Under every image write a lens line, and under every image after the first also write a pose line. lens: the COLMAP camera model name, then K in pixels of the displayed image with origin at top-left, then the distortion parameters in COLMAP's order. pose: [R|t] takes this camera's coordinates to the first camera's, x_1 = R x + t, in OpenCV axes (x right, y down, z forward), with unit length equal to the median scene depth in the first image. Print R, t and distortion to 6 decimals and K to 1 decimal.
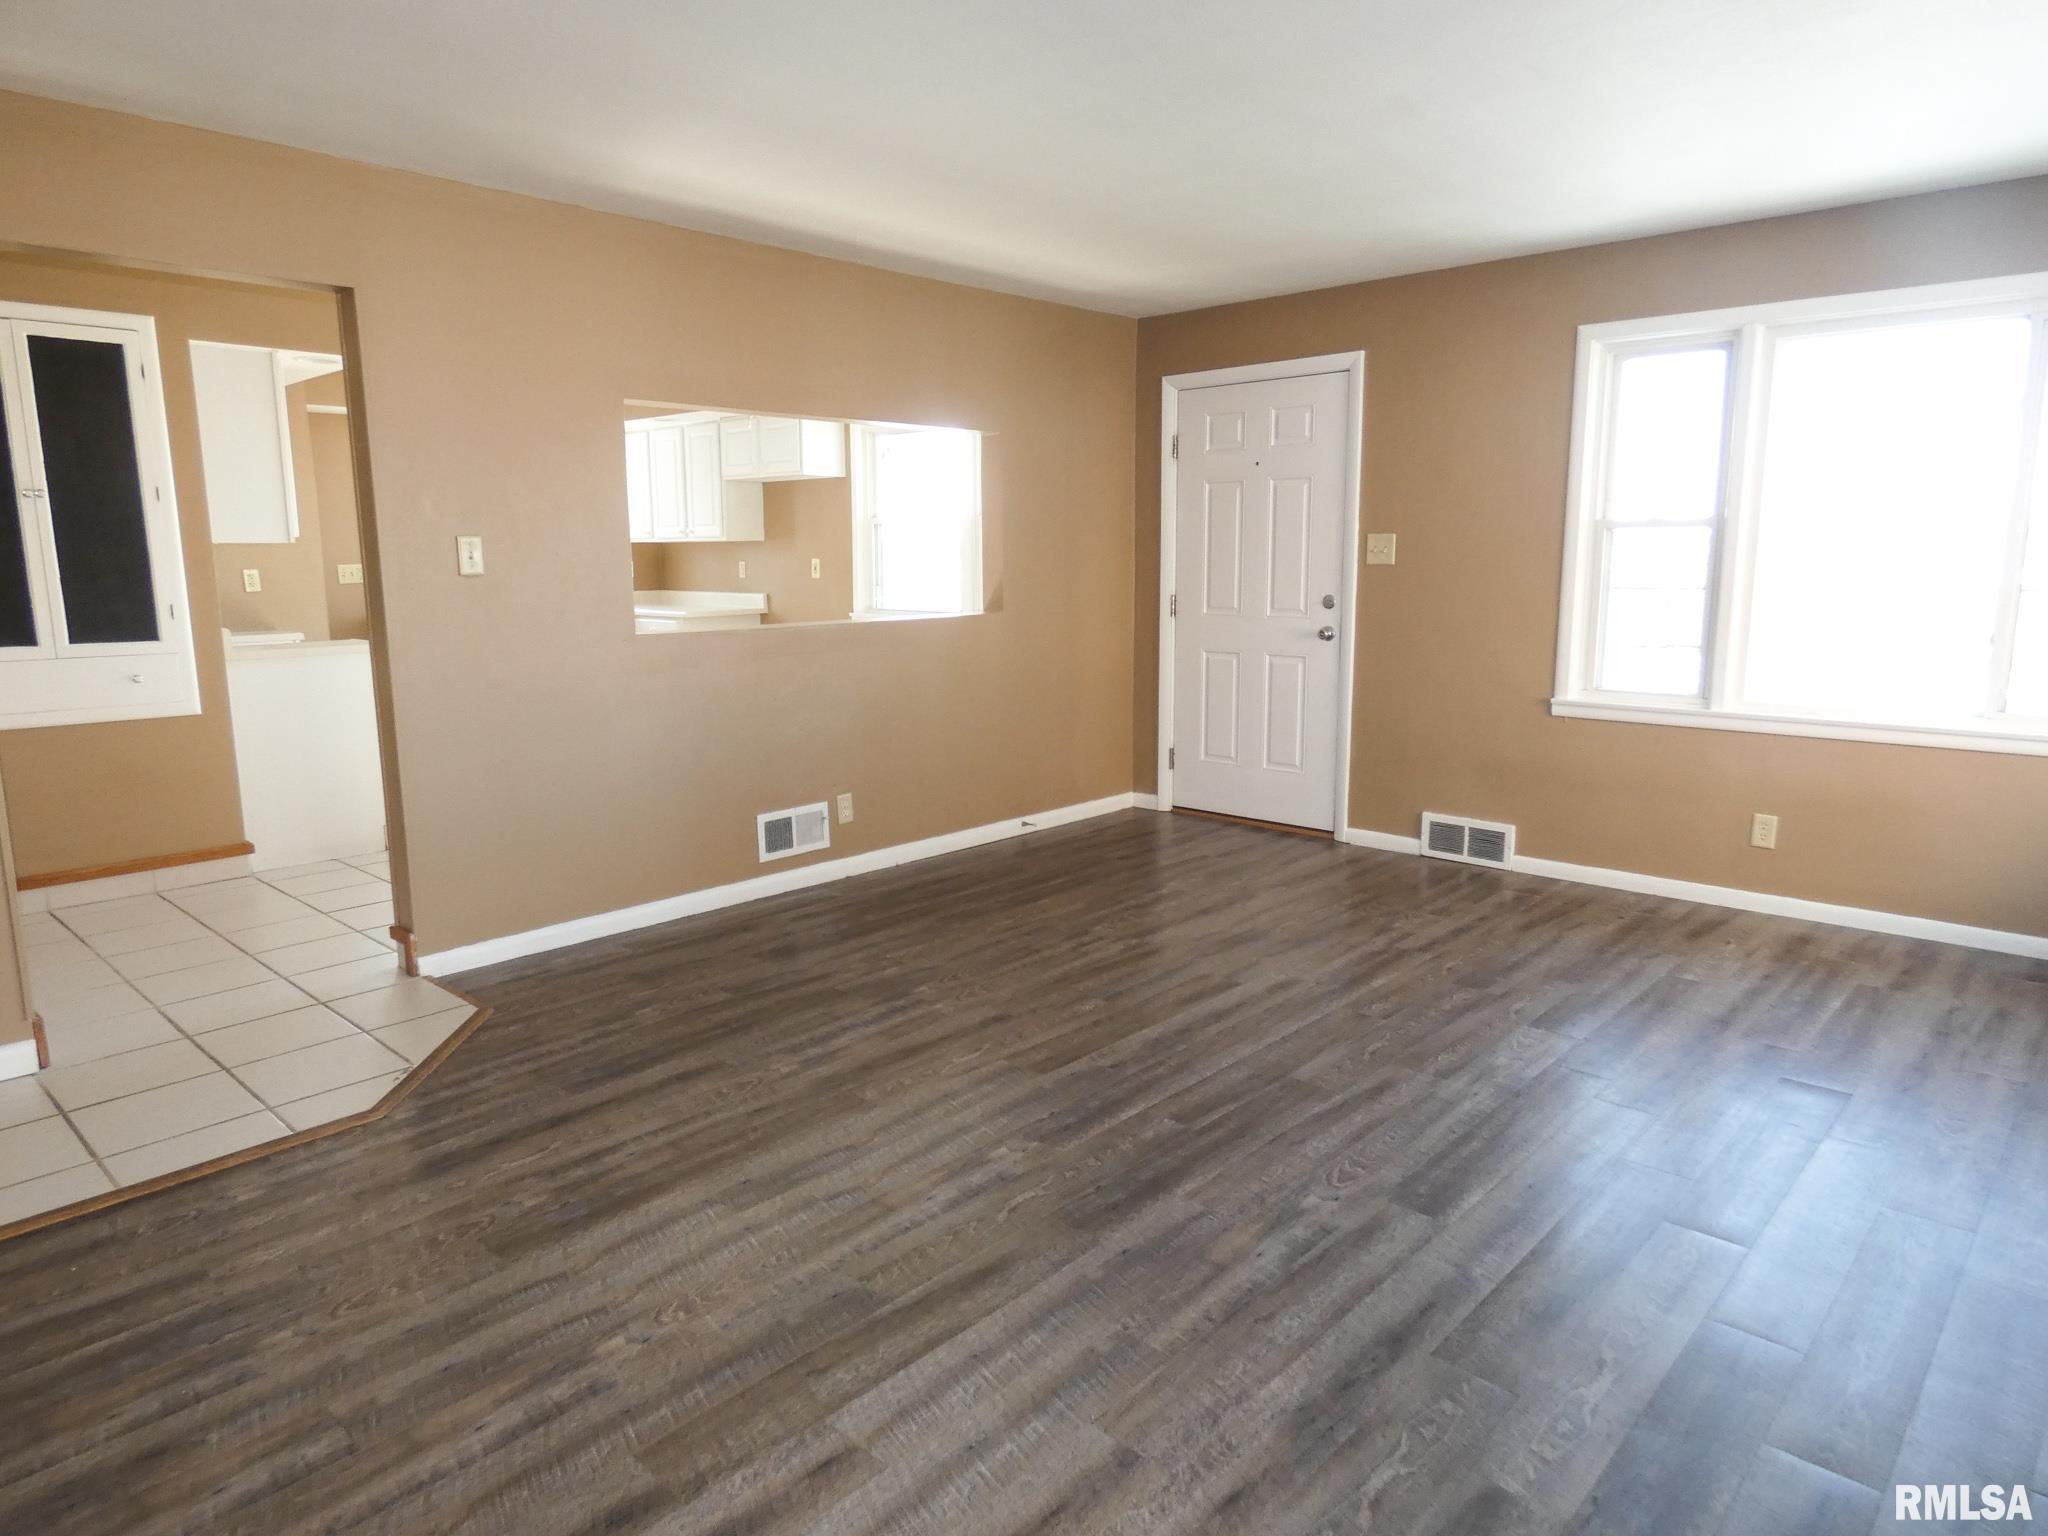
lens RADIAL K [[1264.0, 0, 1032.1], [0, 1264.0, 762.0], [0, 0, 1]] dist [0.001474, 0.000842]
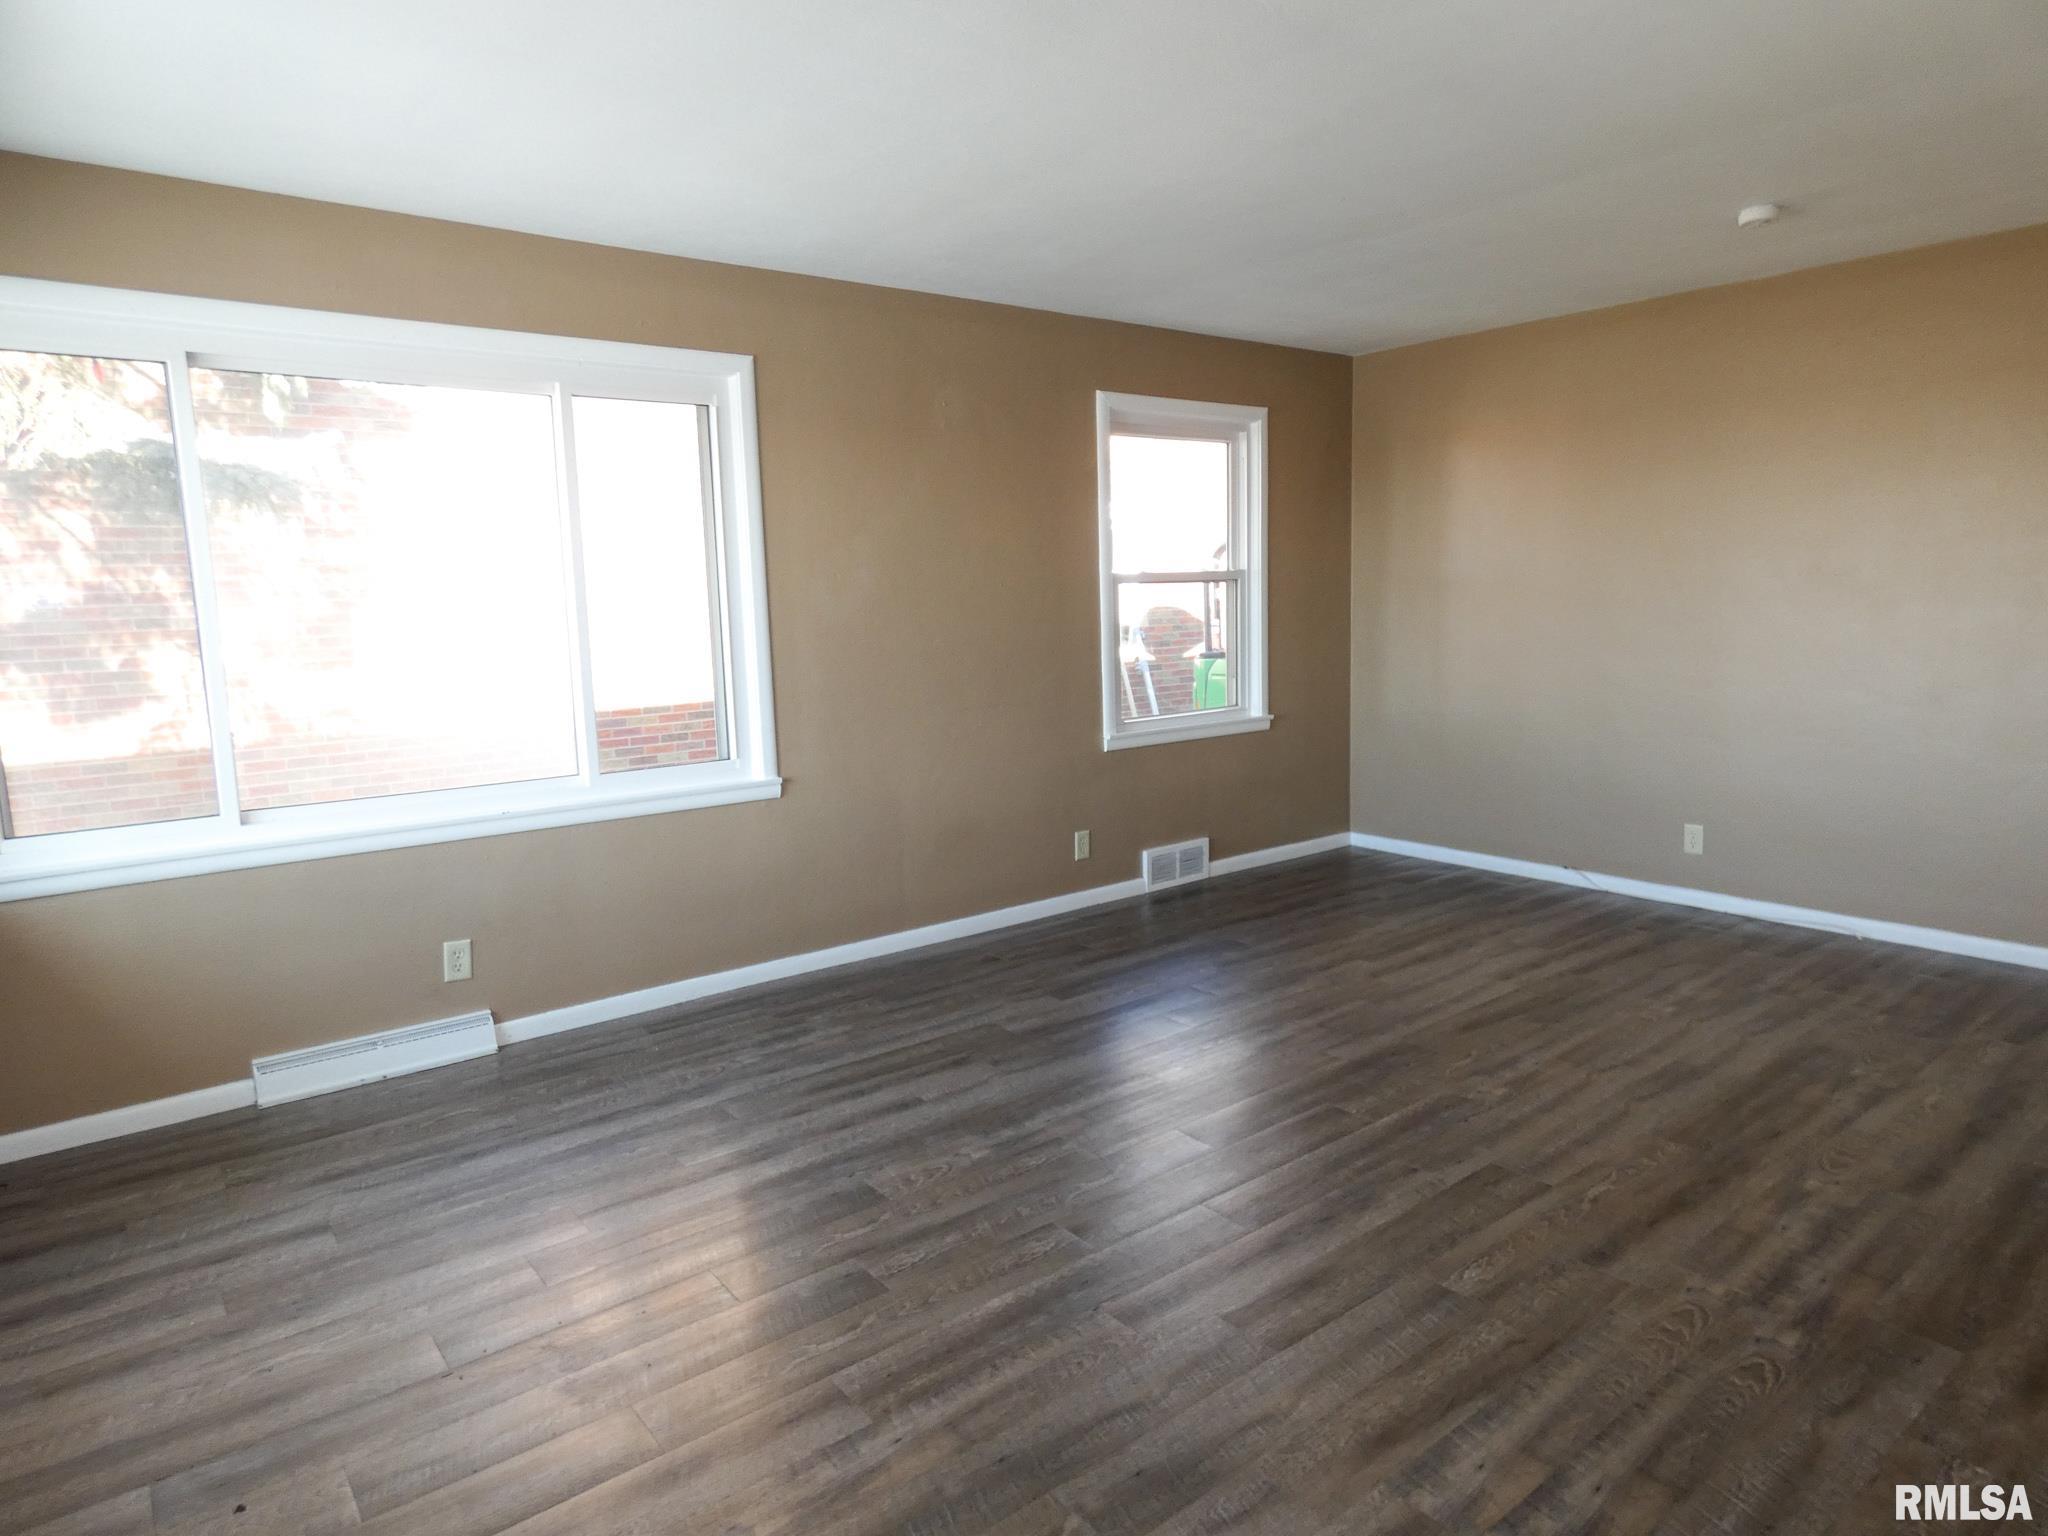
lens RADIAL K [[1236.8, 0, 1021.9], [0, 1236.8, 762.4], [0, 0, 1]] dist [-0.002293, -0.005348]
pose [[-0.986634, 0.011987, 0.162512, 0.162508], [0.061276, 0.951386, 0.301844, -0.261235], [-0.150993, 0.307768, -0.939404, 1.497994]]
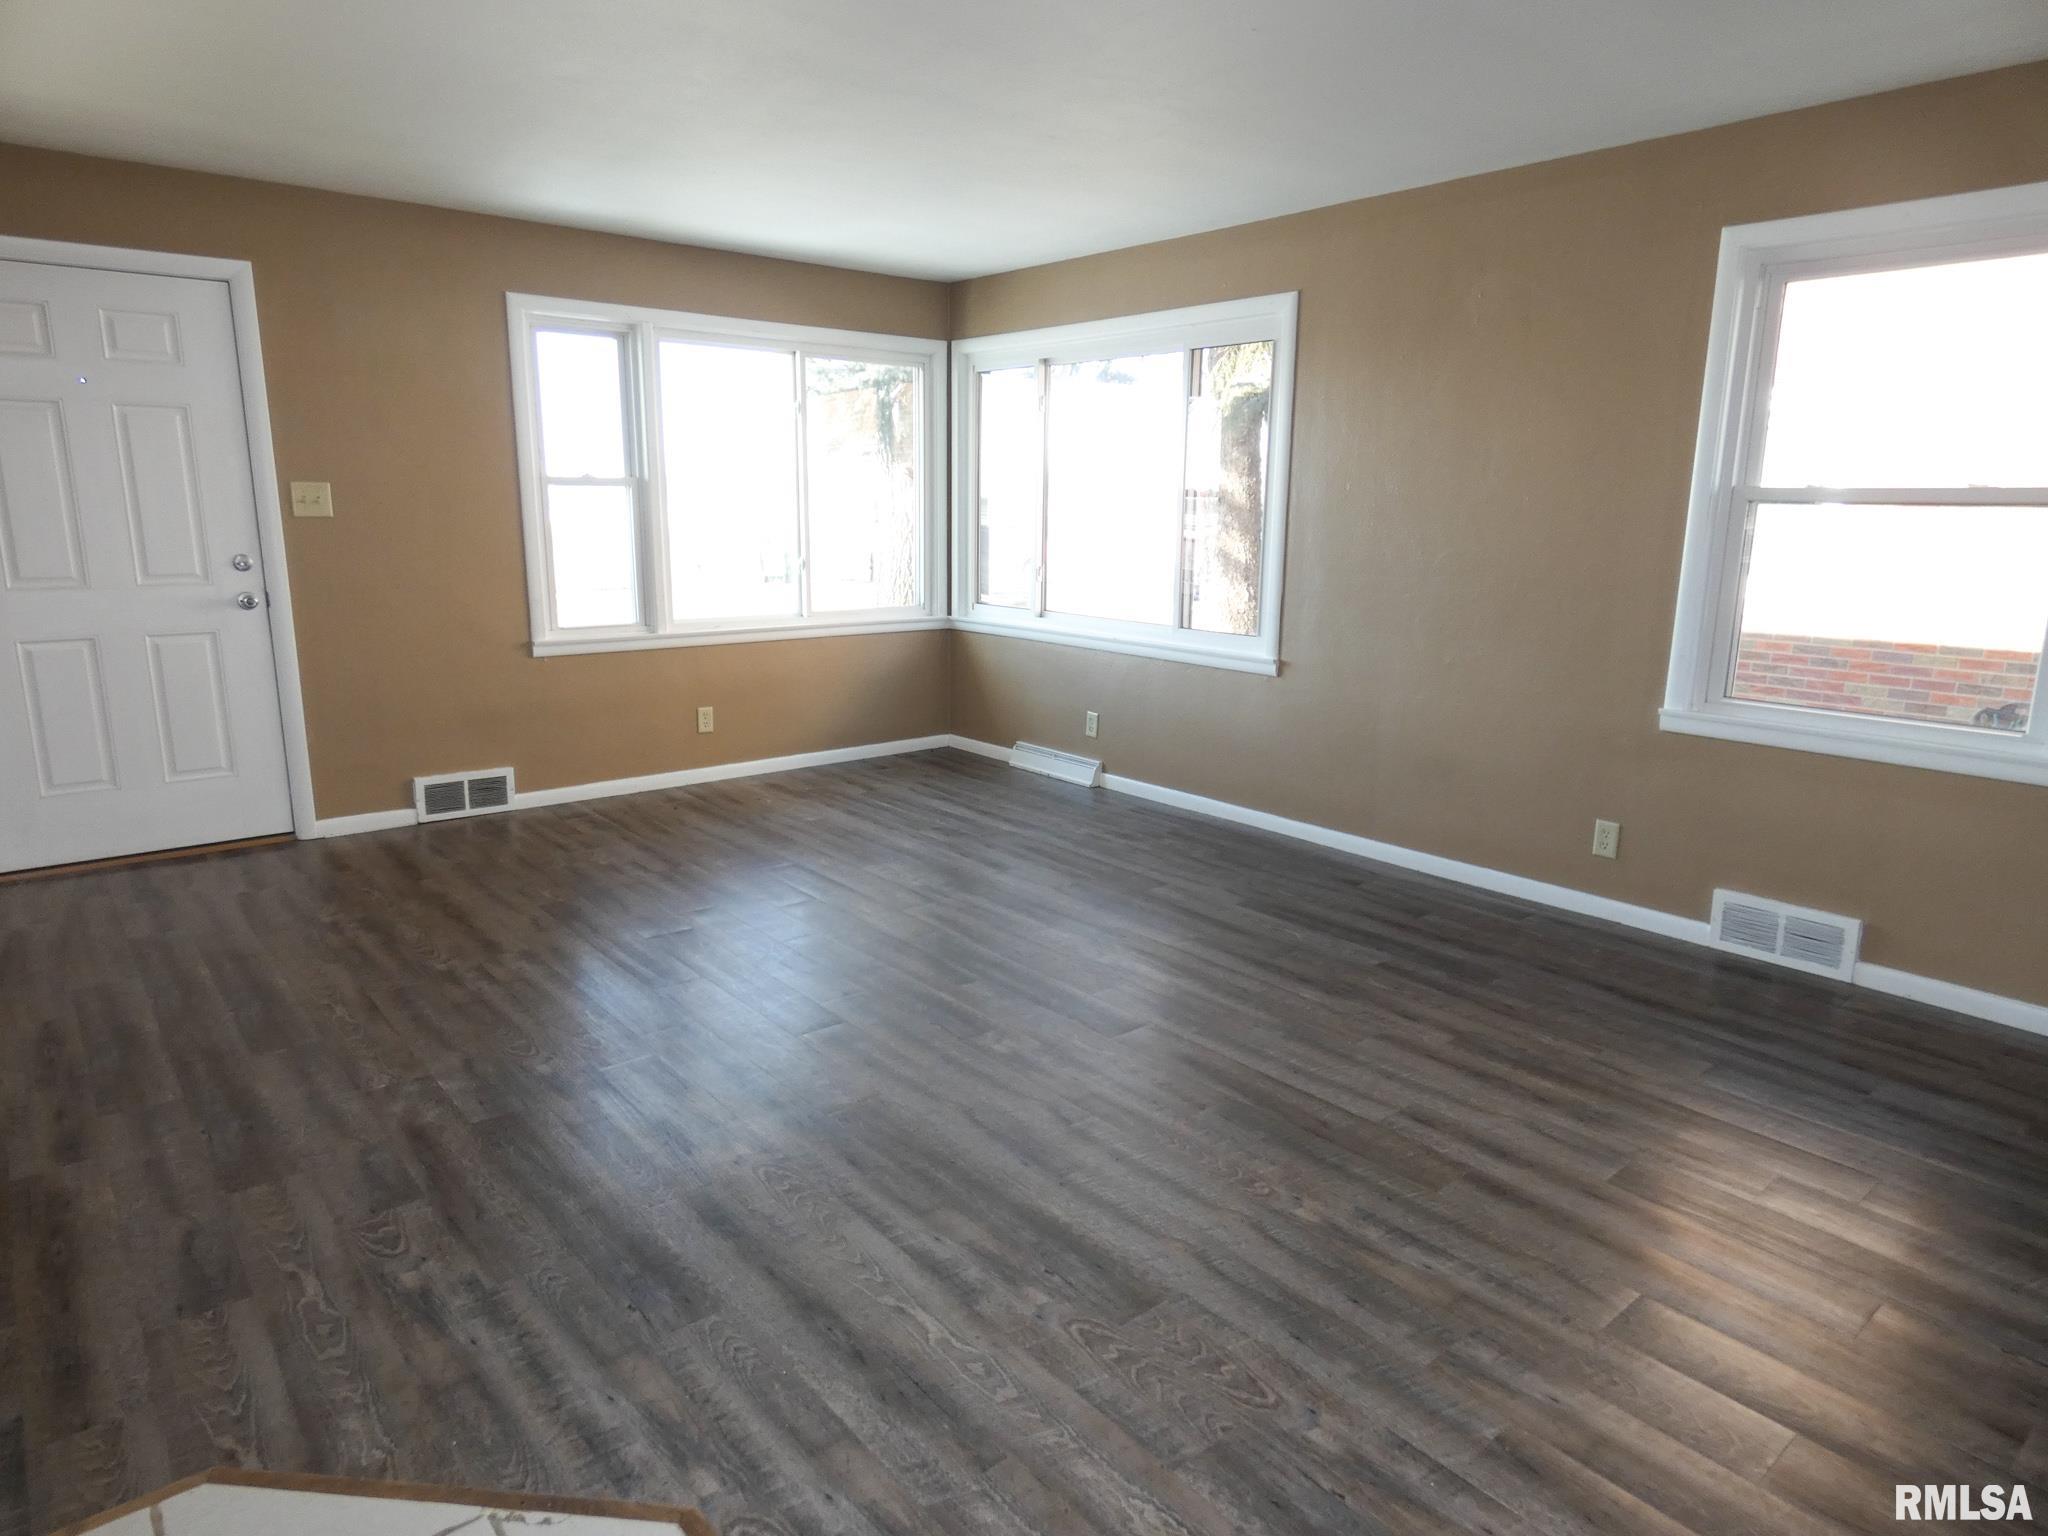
lens RADIAL K [[1226.0, 0, 1032.2], [0, 1226.0, 767.9], [0, 0, 1]] dist [-0.002140, -0.000357]
pose [[0.120324, -0.201788, 0.972010, -0.745380], [0.154866, 0.970952, 0.182398, -0.090743], [-0.980581, 0.128585, 0.148079, 0.568830]]
